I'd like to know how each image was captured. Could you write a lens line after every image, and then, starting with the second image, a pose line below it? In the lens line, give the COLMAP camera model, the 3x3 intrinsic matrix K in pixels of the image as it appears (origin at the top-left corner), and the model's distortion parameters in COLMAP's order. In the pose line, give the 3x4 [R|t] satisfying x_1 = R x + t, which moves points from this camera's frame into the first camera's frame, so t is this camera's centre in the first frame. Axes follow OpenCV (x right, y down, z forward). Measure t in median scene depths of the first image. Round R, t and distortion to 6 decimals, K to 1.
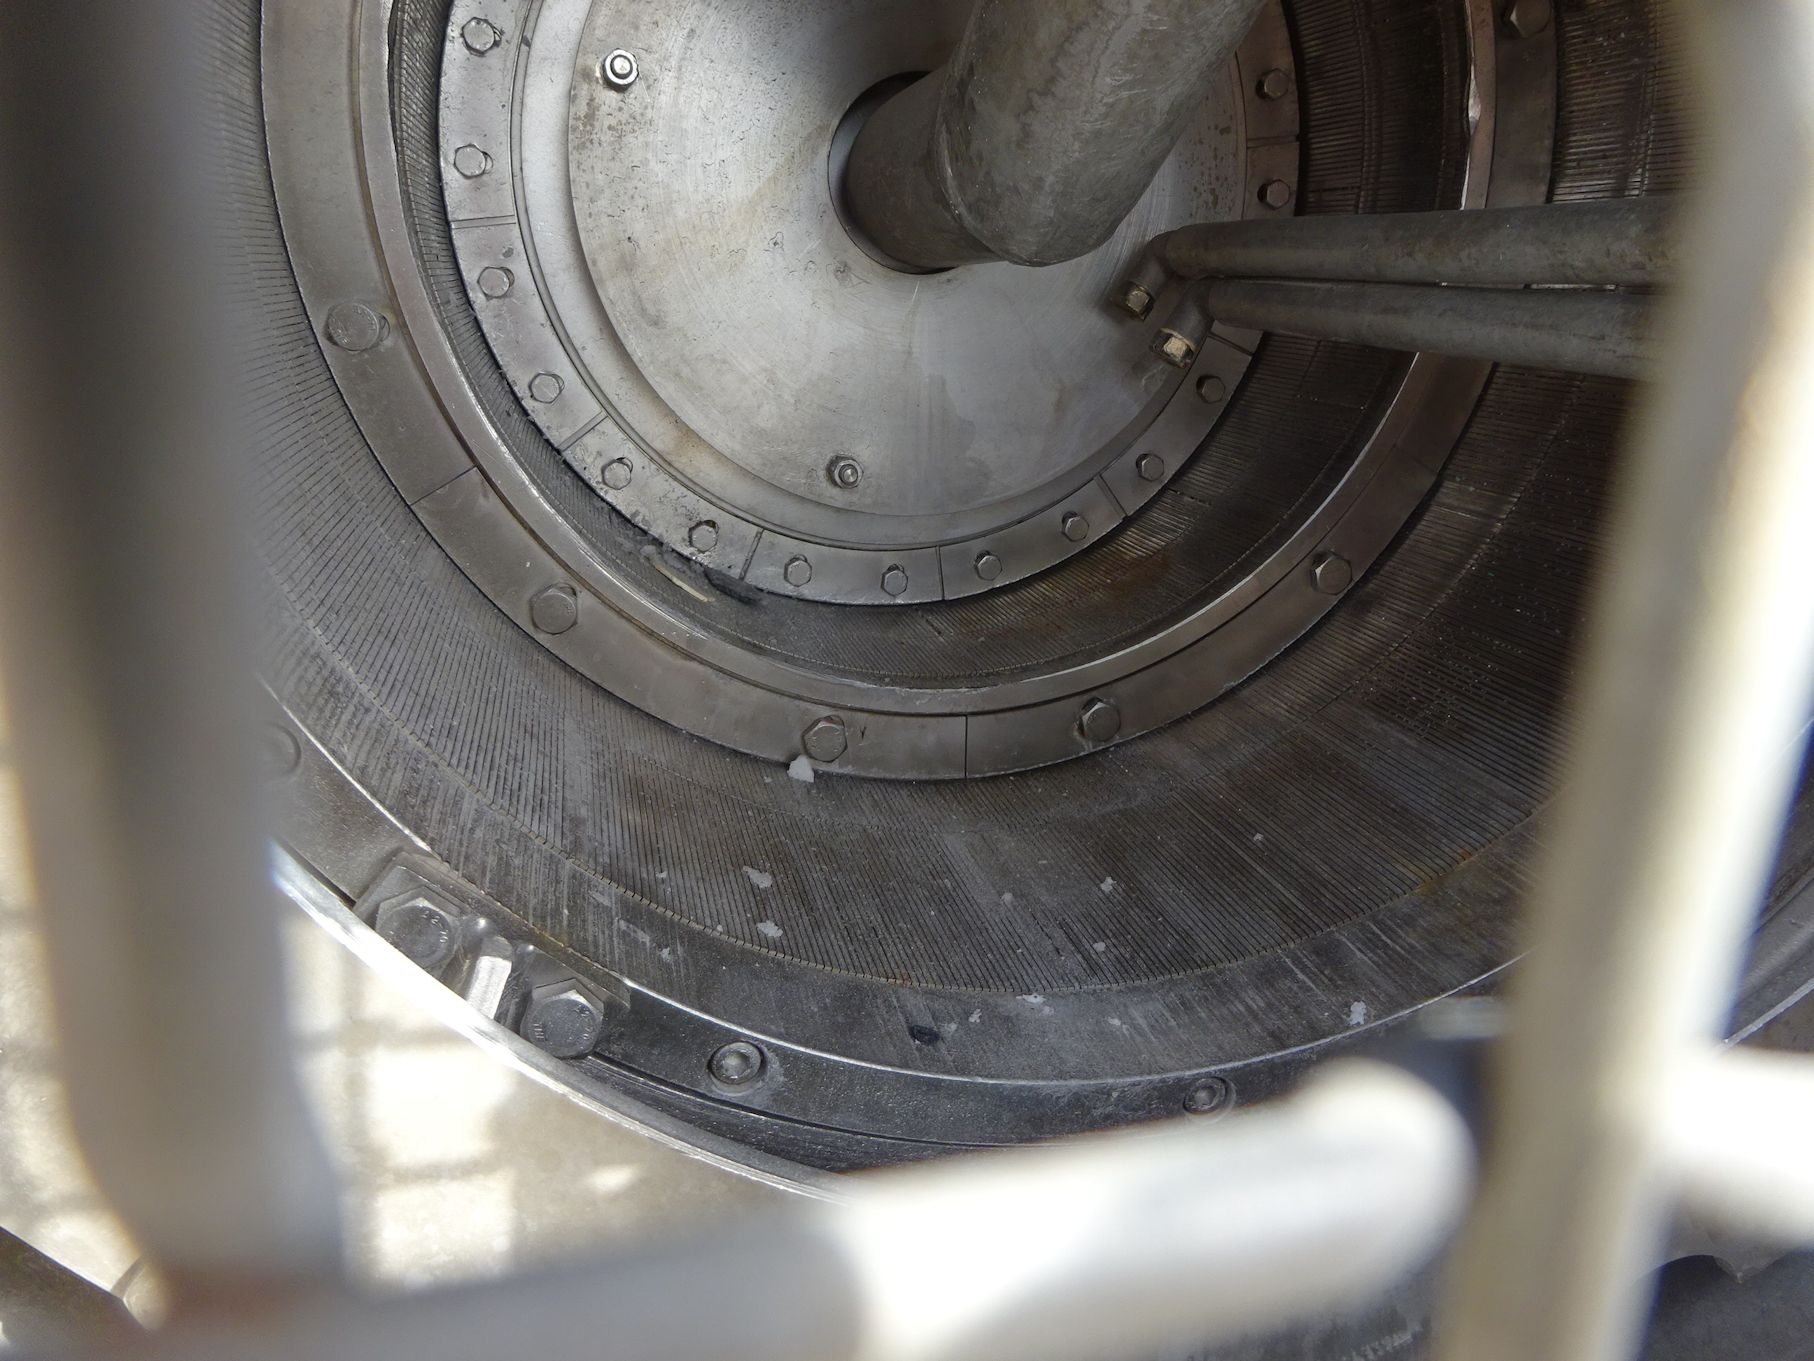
lens RADIAL K [[1333.0, 0, 907.0], [0, 1333.0, 680.5], [0, 0, 1]] dist [-0.006491, 0.007418]
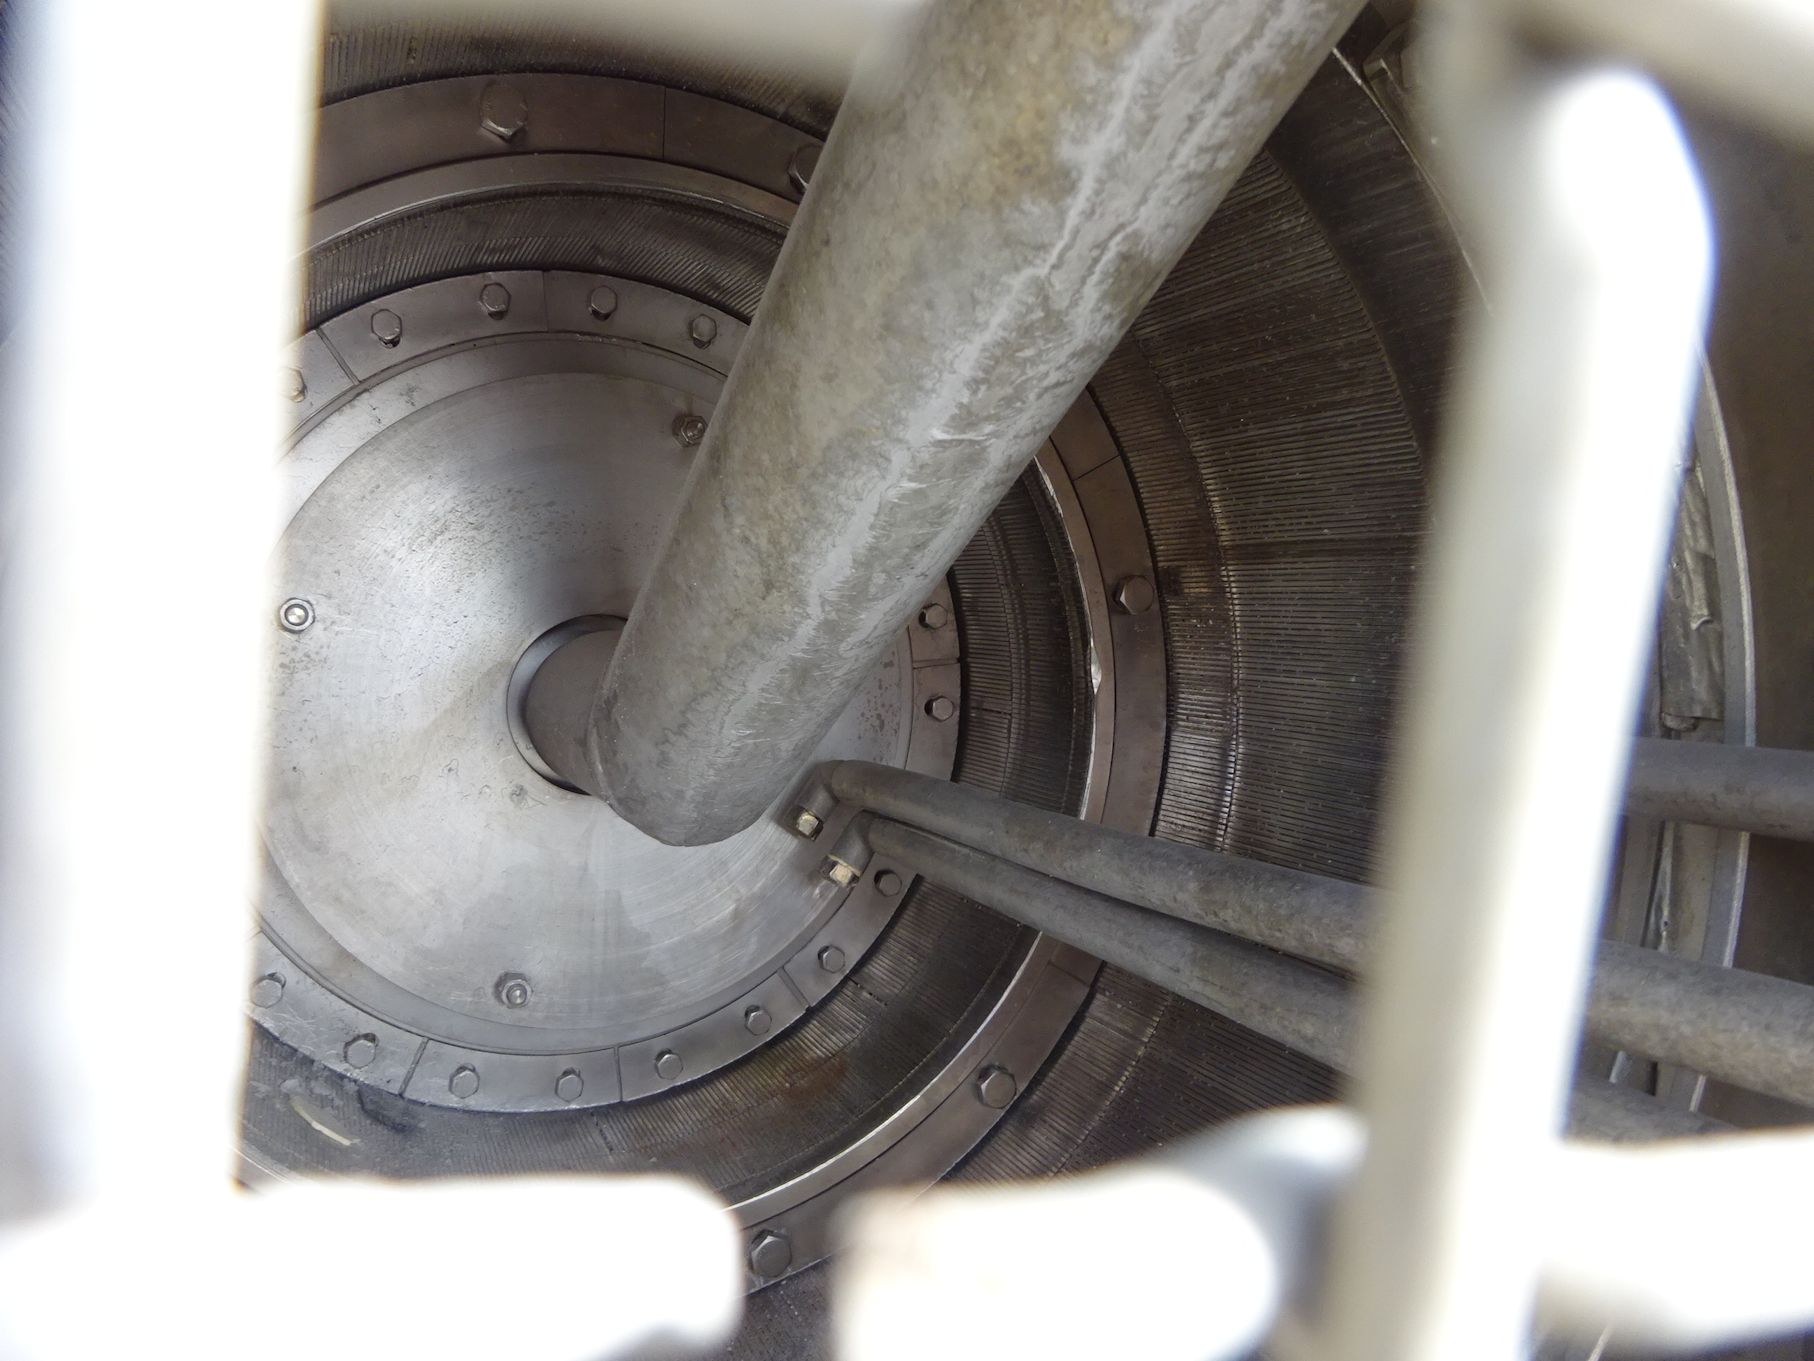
lens RADIAL K [[1333.0, 0, 907.0], [0, 1333.0, 680.5], [0, 0, 1]] dist [-0.006491, 0.007418]
pose [[0.982517, 0.024182, 0.184595, 0.053627], [0.022843, 0.968378, -0.248439, -0.132388], [-0.184765, 0.248312, 0.950896, -0.044839]]
